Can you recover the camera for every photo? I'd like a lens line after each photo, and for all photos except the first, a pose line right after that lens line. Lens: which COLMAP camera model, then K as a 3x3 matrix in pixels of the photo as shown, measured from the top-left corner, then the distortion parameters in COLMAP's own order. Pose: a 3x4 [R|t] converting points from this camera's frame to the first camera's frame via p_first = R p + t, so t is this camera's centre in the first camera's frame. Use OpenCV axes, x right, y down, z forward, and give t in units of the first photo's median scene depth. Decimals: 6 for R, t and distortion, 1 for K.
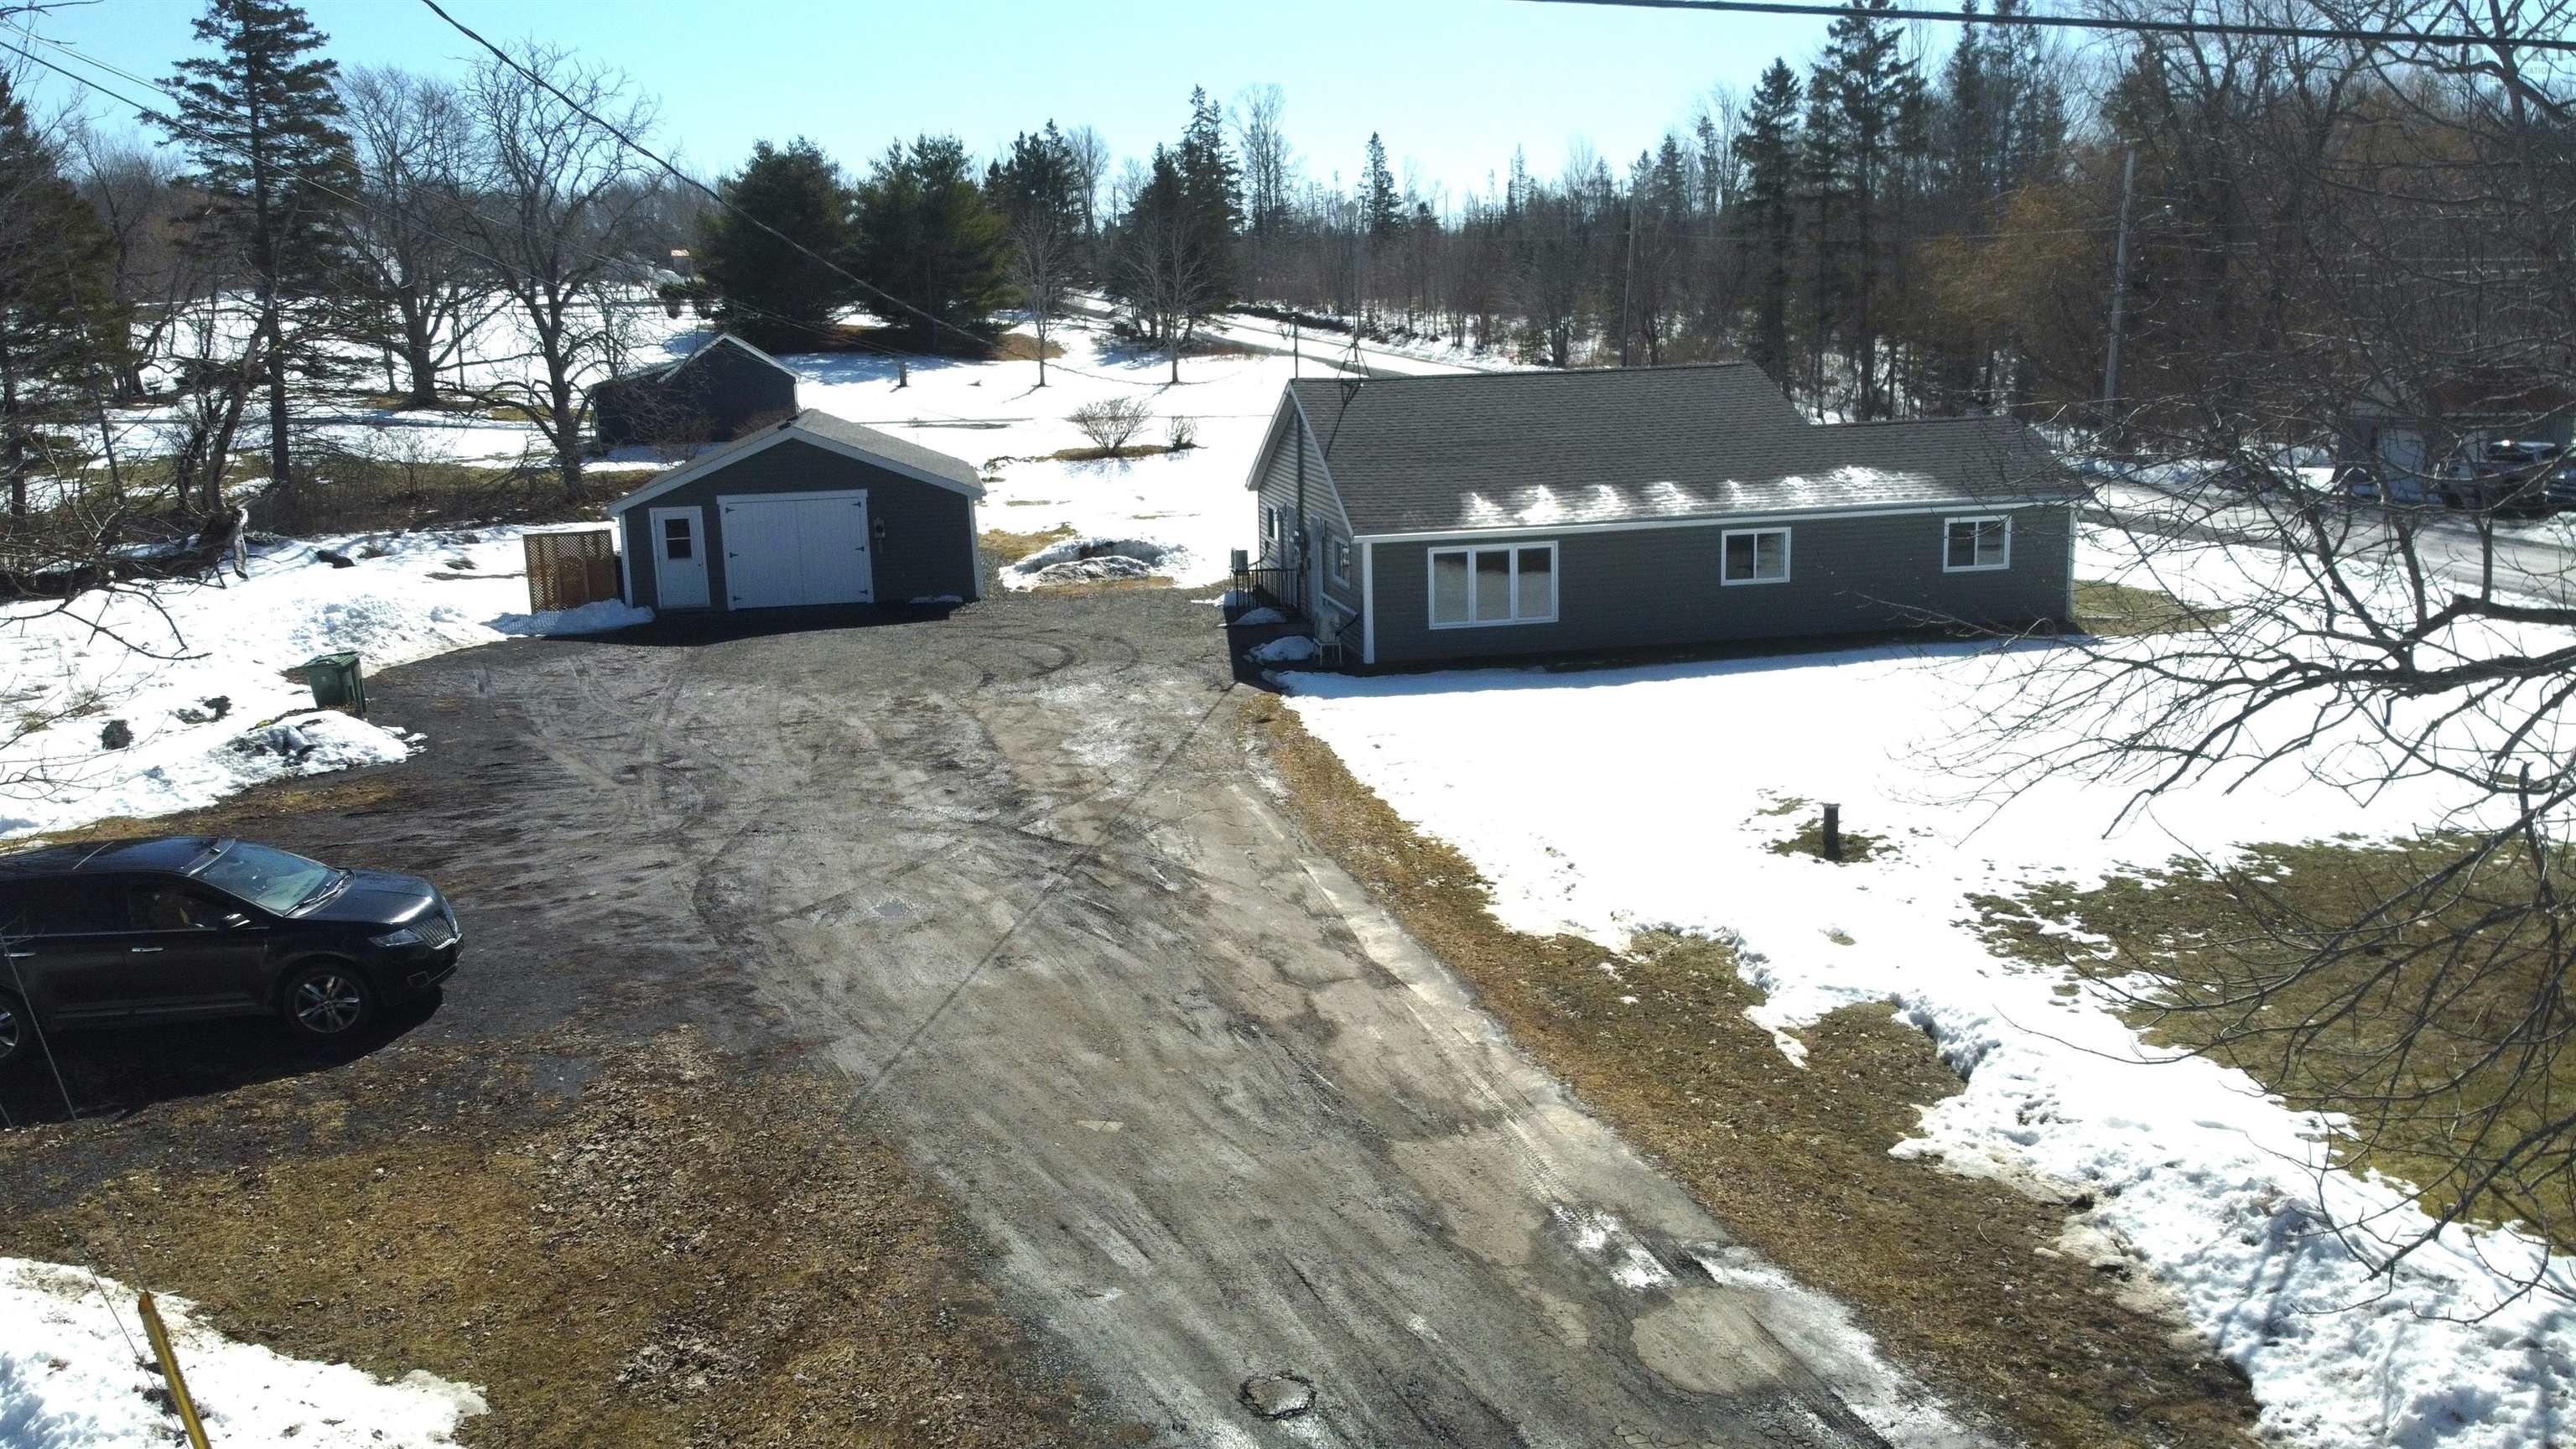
lens RADIAL K [[1954.4, 0, 1283.8], [0, 1954.4, 731.2], [0, 0, 1]] dist [-0.005250, -0.002562]
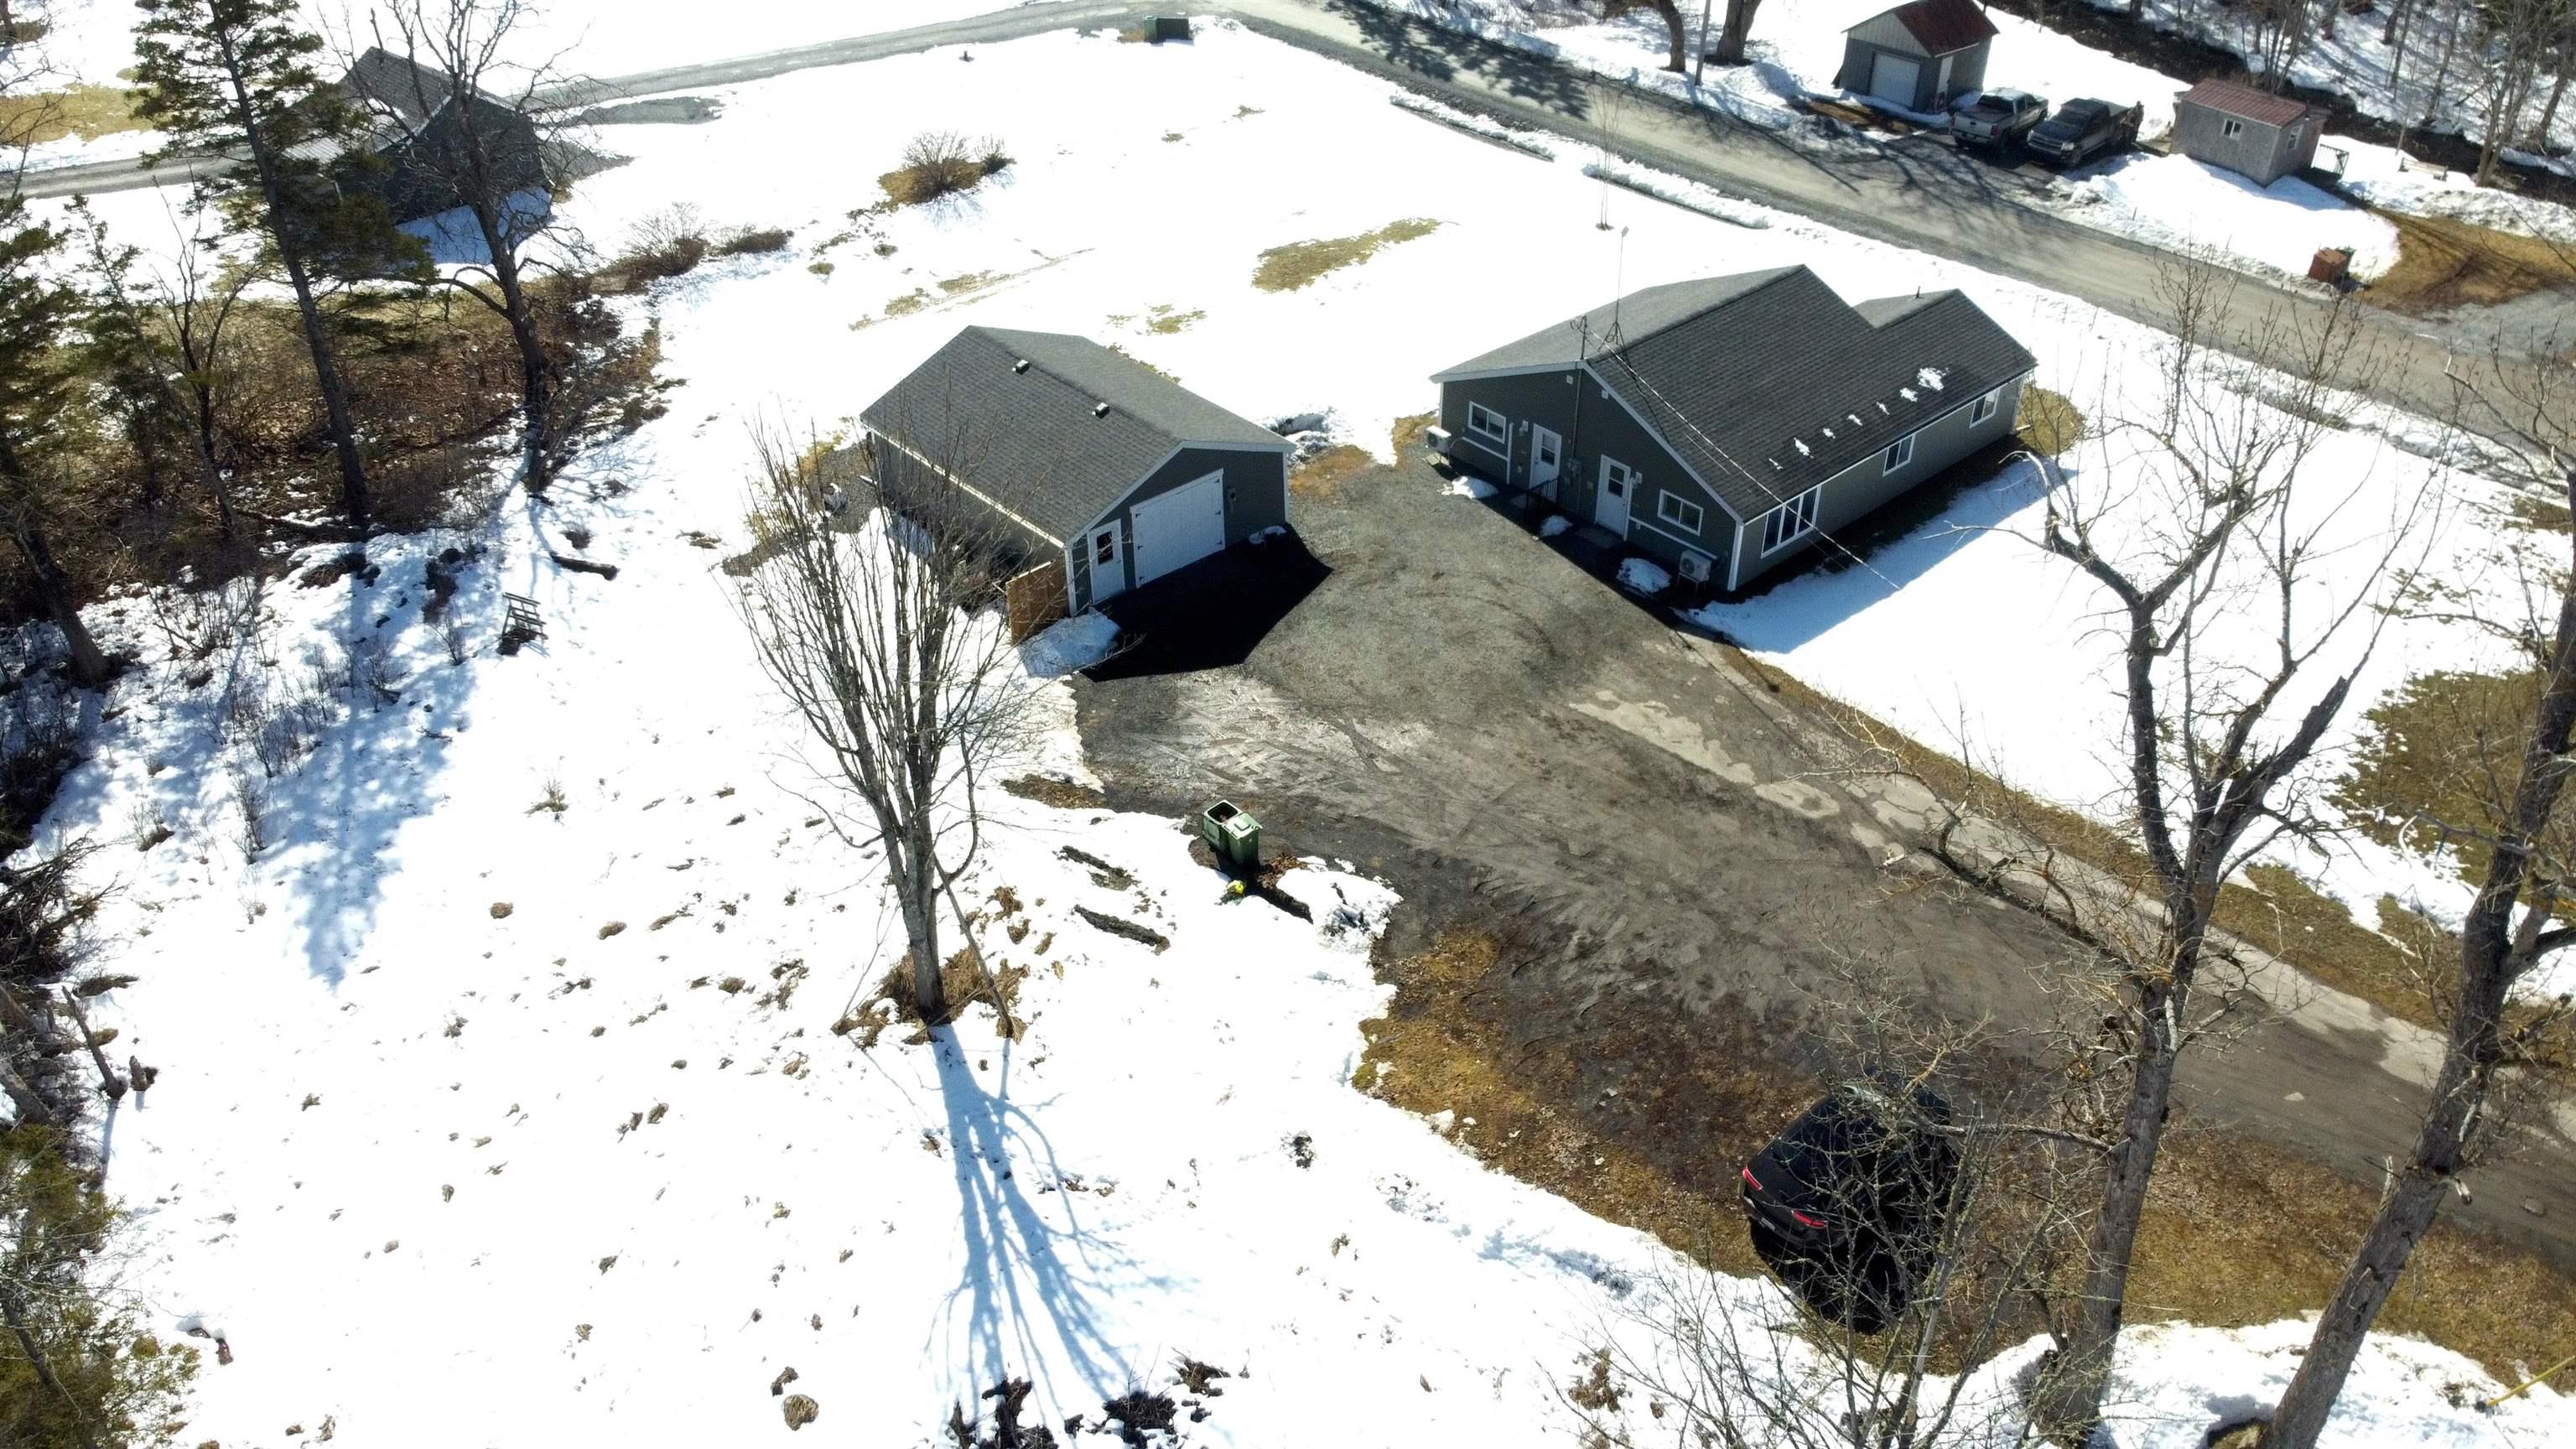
lens RADIAL K [[1954.4, 0, 1287.5], [0, 1954.4, 721.5], [0, 0, 1]] dist [-0.005250, -0.002562]
pose [[0.860227, -0.276931, 0.428158, -1.529031], [0.090227, 0.909088, 0.406717, -0.970514], [-0.501866, -0.311237, 0.807008, -0.137069]]
